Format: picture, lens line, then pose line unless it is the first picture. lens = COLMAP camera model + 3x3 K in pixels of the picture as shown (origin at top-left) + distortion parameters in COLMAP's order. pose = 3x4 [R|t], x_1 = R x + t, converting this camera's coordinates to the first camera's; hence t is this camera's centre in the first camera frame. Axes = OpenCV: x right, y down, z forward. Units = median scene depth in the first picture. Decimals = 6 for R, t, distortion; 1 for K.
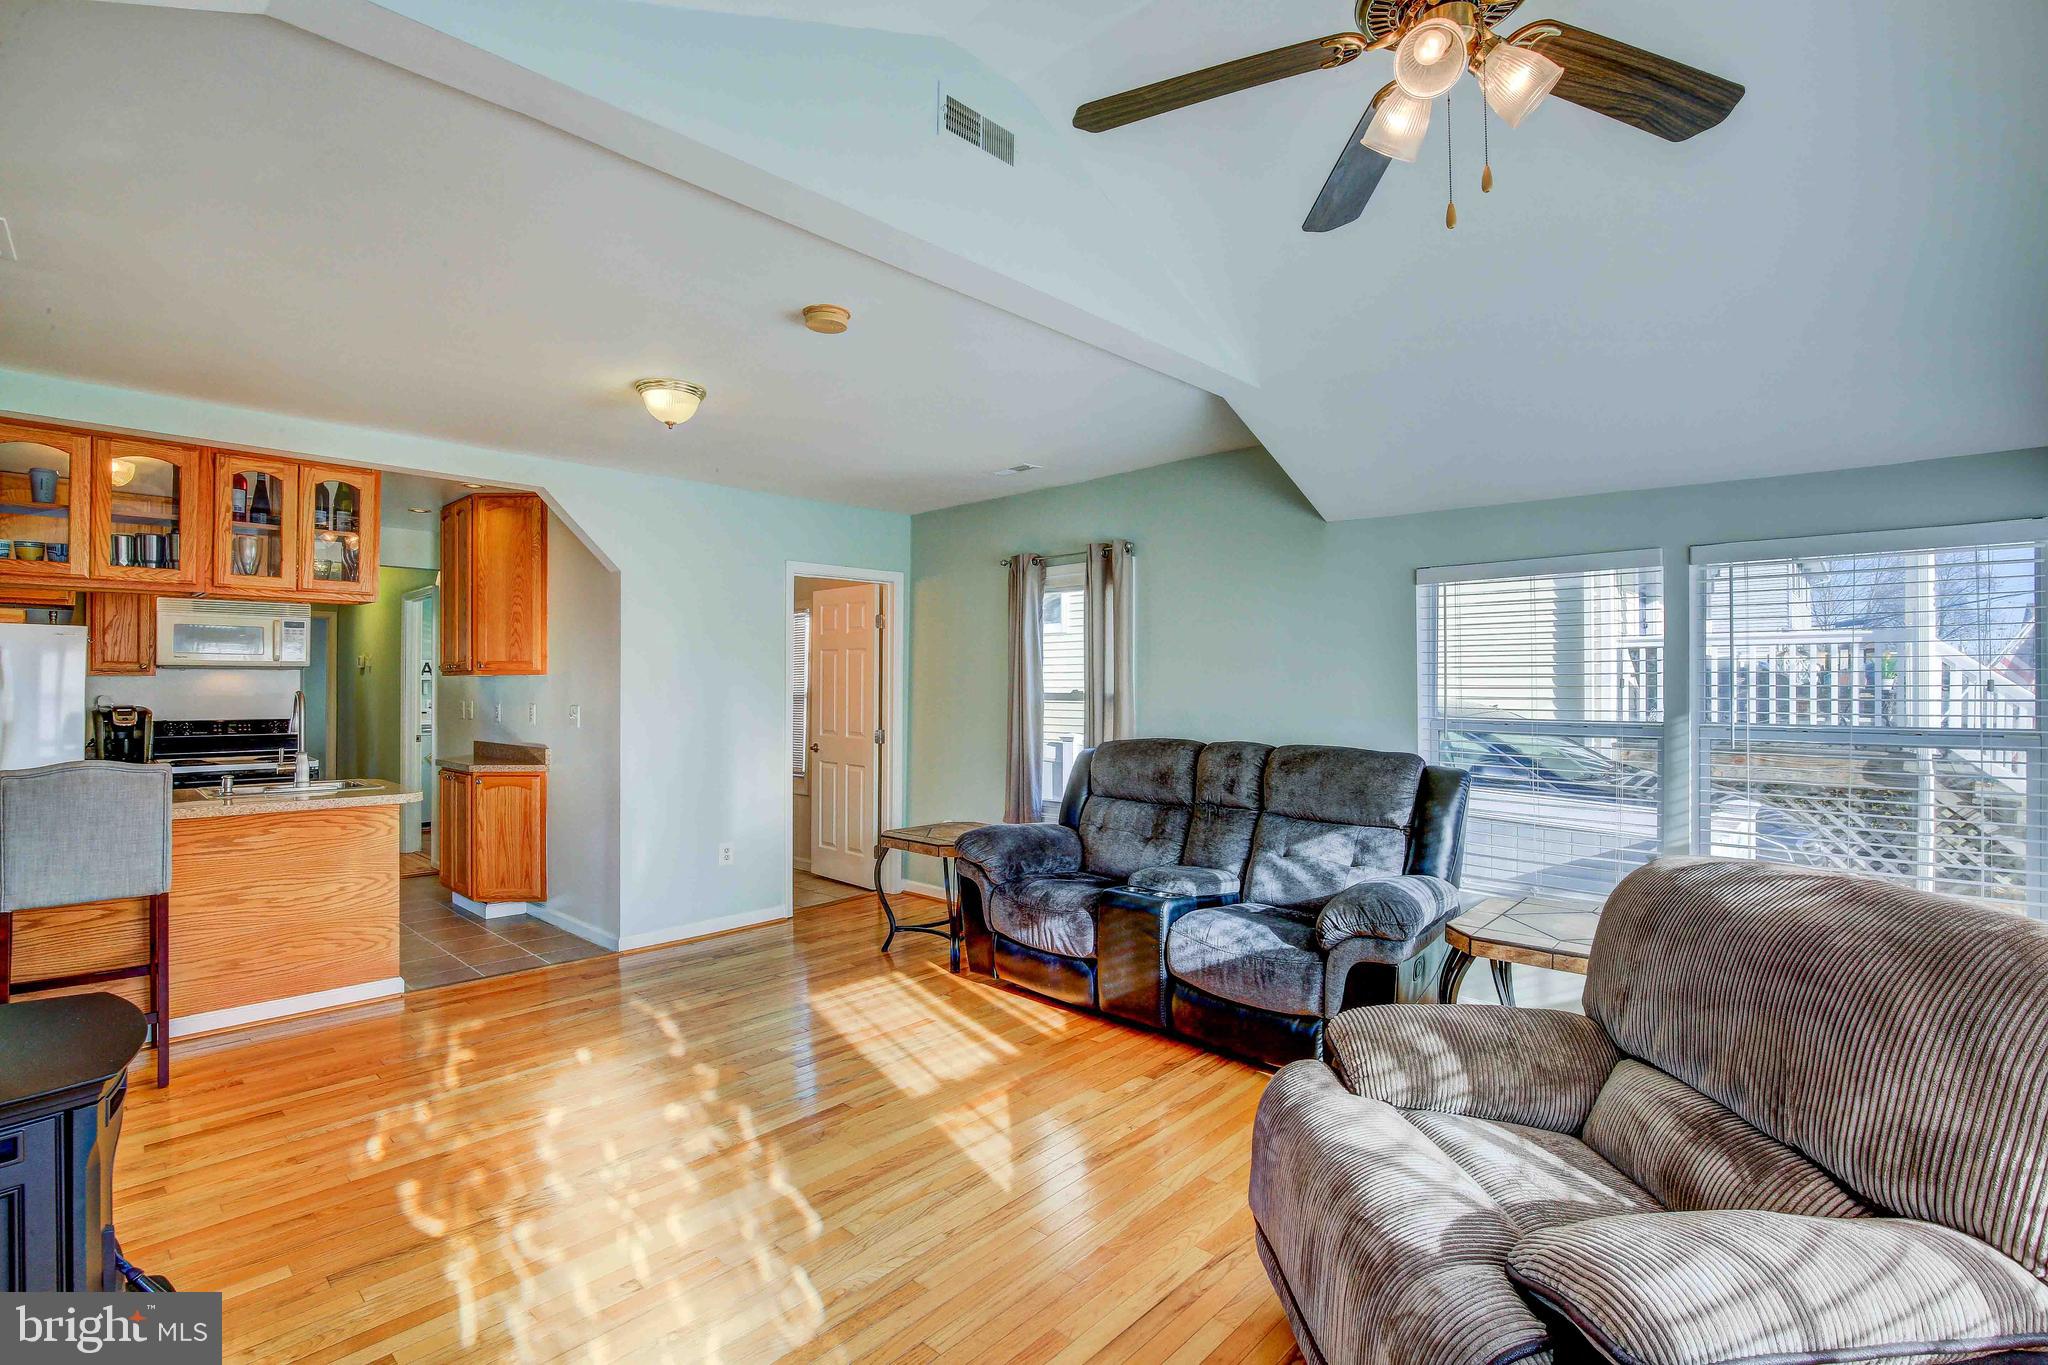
lens RADIAL K [[942.9, 0, 1019.7], [0, 942.9, 681.0], [0, 0, 1]] dist [-0.031689, 0.001500]
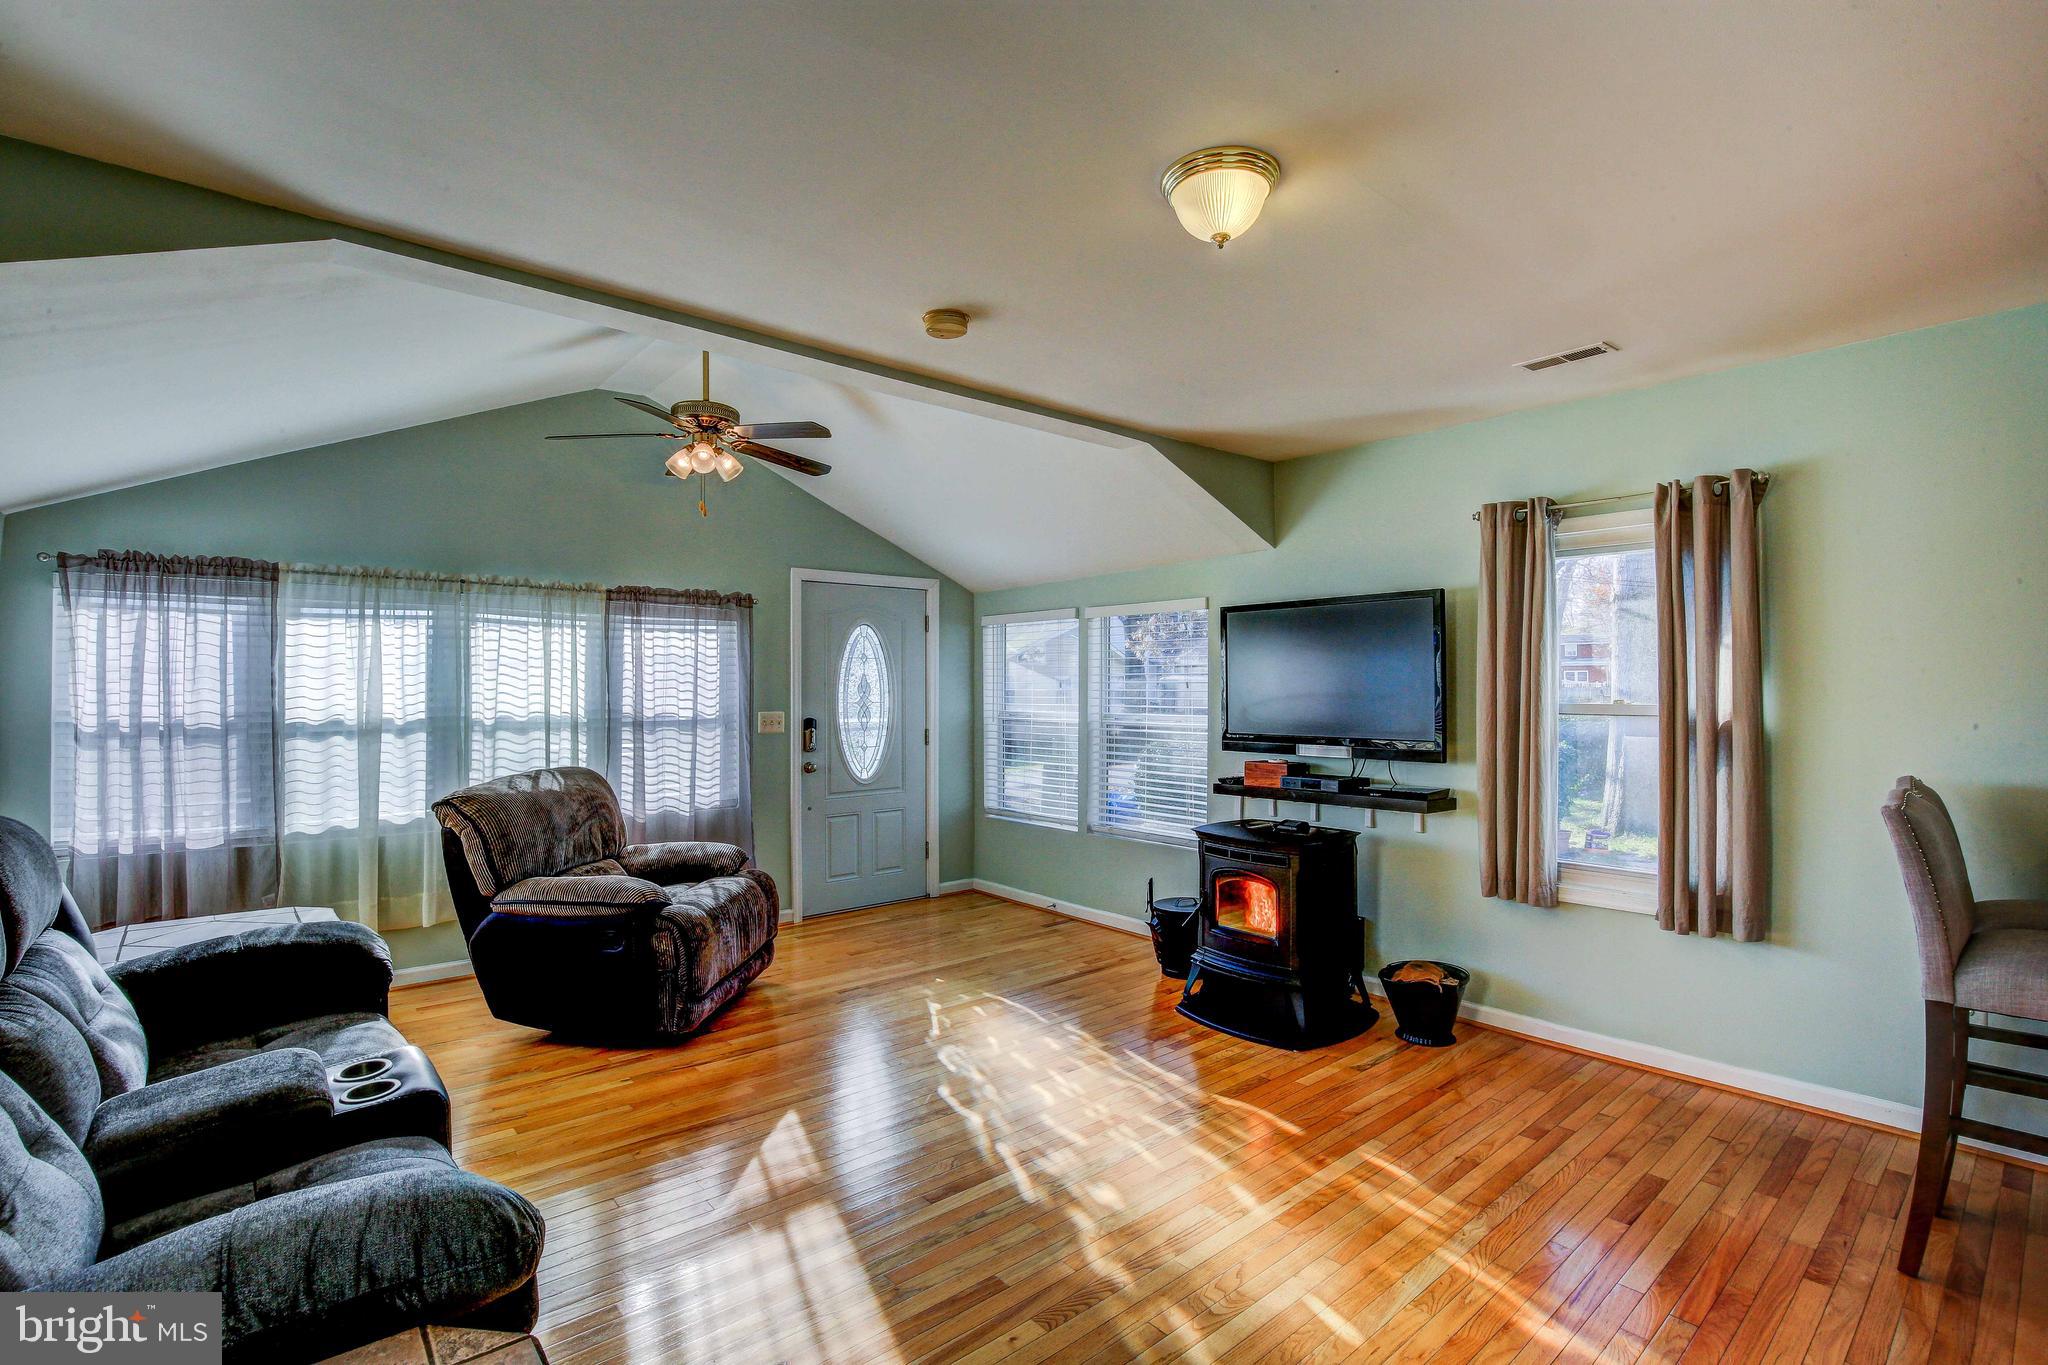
lens RADIAL K [[942.9, 0, 1018.6], [0, 942.9, 674.6], [0, 0, 1]] dist [-0.031689, 0.001500]
pose [[-0.993161, 0.005616, 0.116619, -0.303295], [0.003228, 0.999781, -0.020653, 0.002793], [-0.116709, -0.020135, -0.992962, 1.463125]]
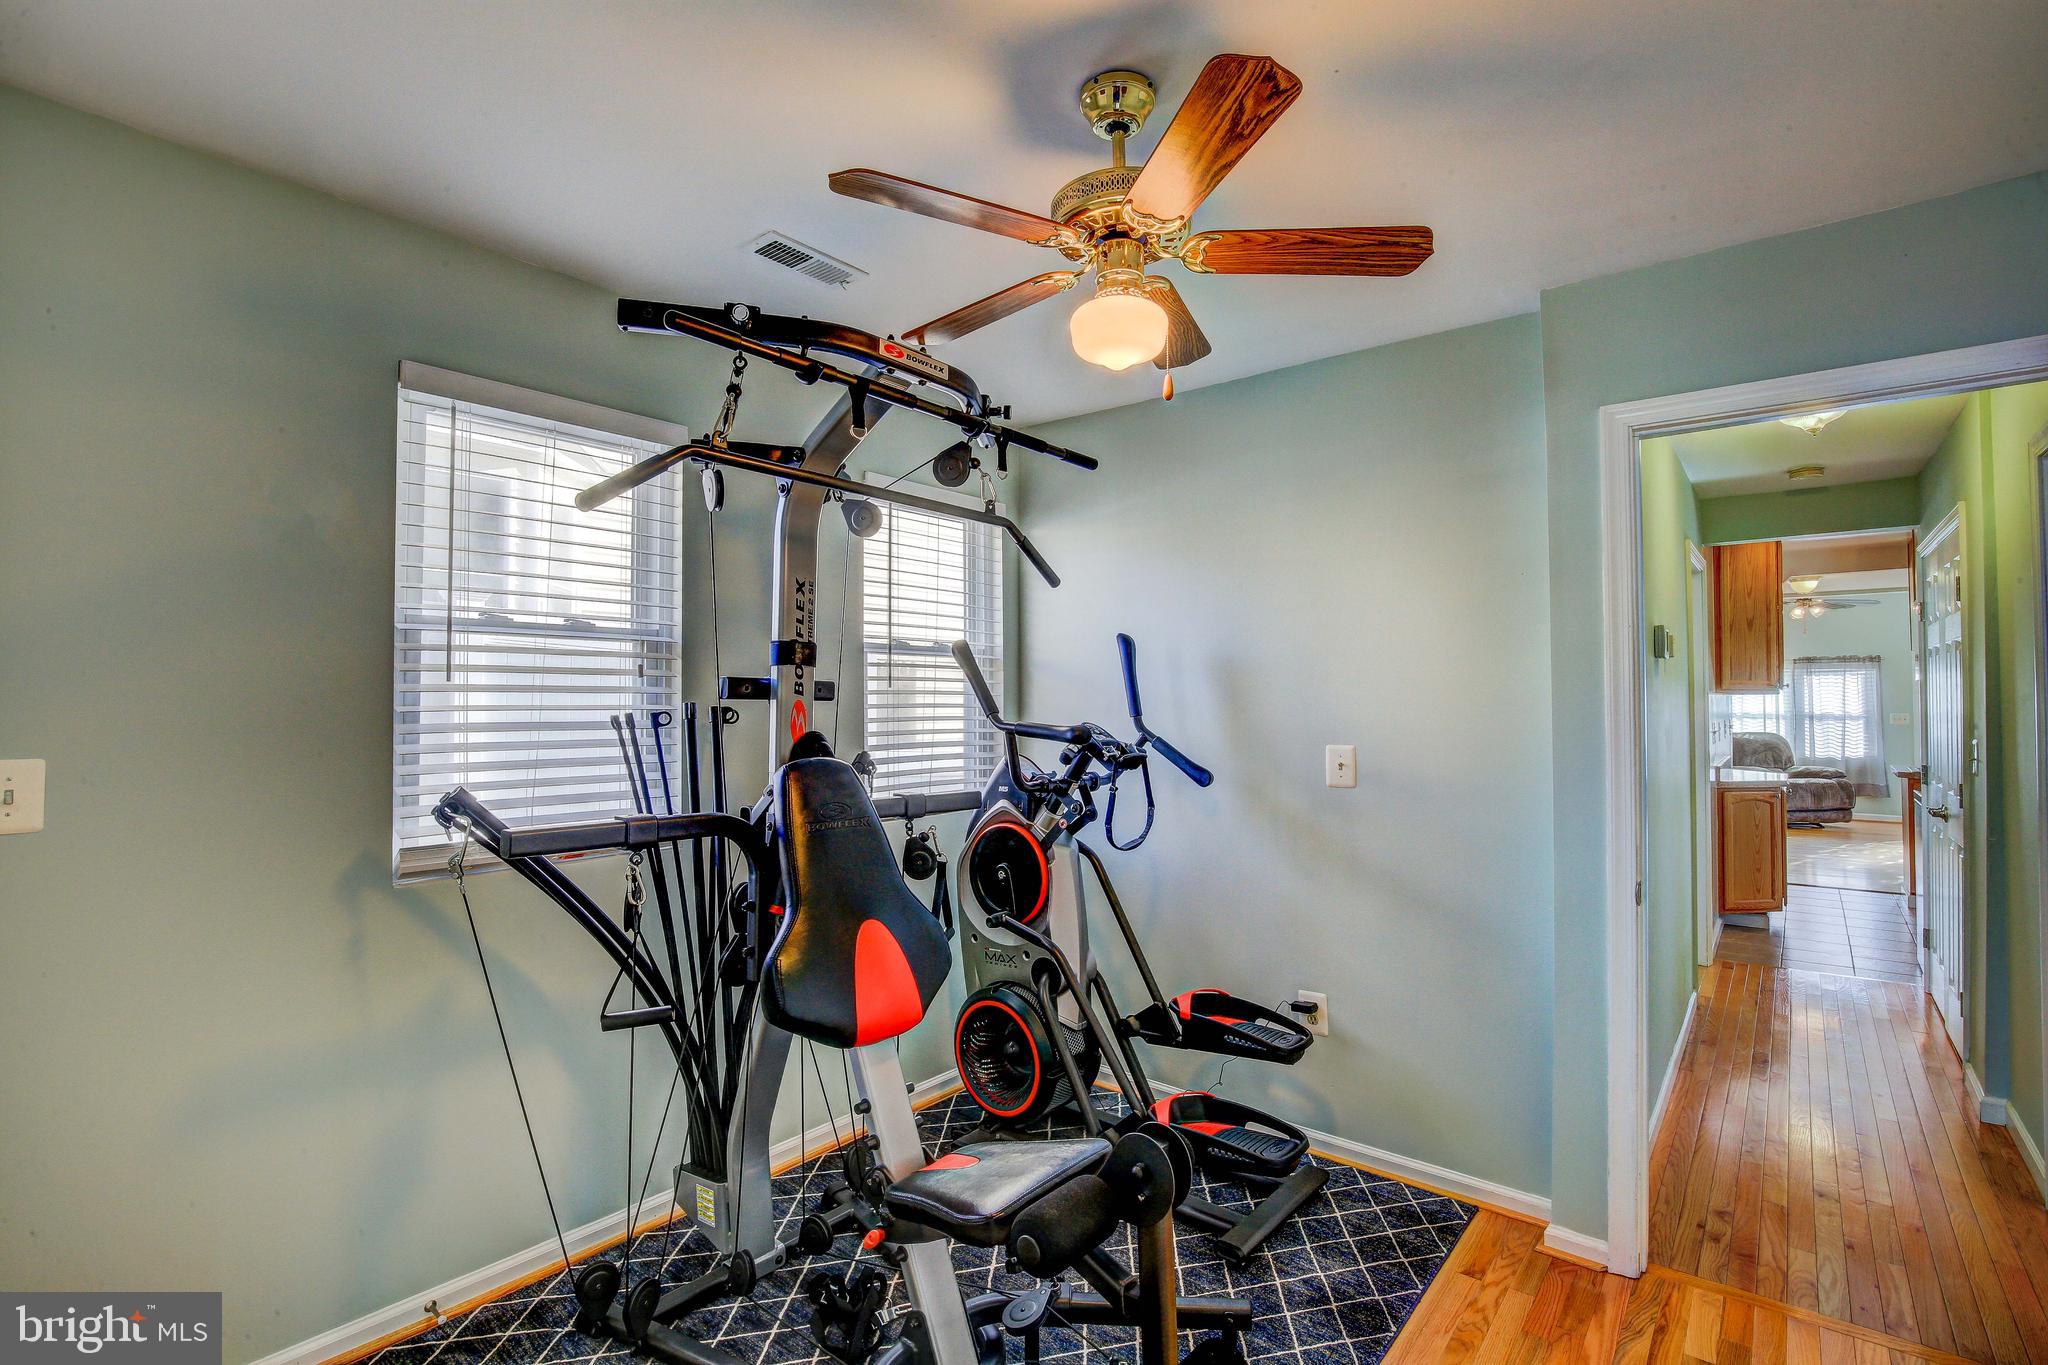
lens RADIAL K [[942.9, 0, 1018.2], [0, 942.9, 687.5], [0, 0, 1]] dist [-0.031689, 0.001500]
pose [[-0.039888, 0.017911, 0.999044, -2.427023], [-0.002033, 0.999836, -0.018007, 0.006895], [-0.999202, -0.002750, -0.039845, 2.843191]]
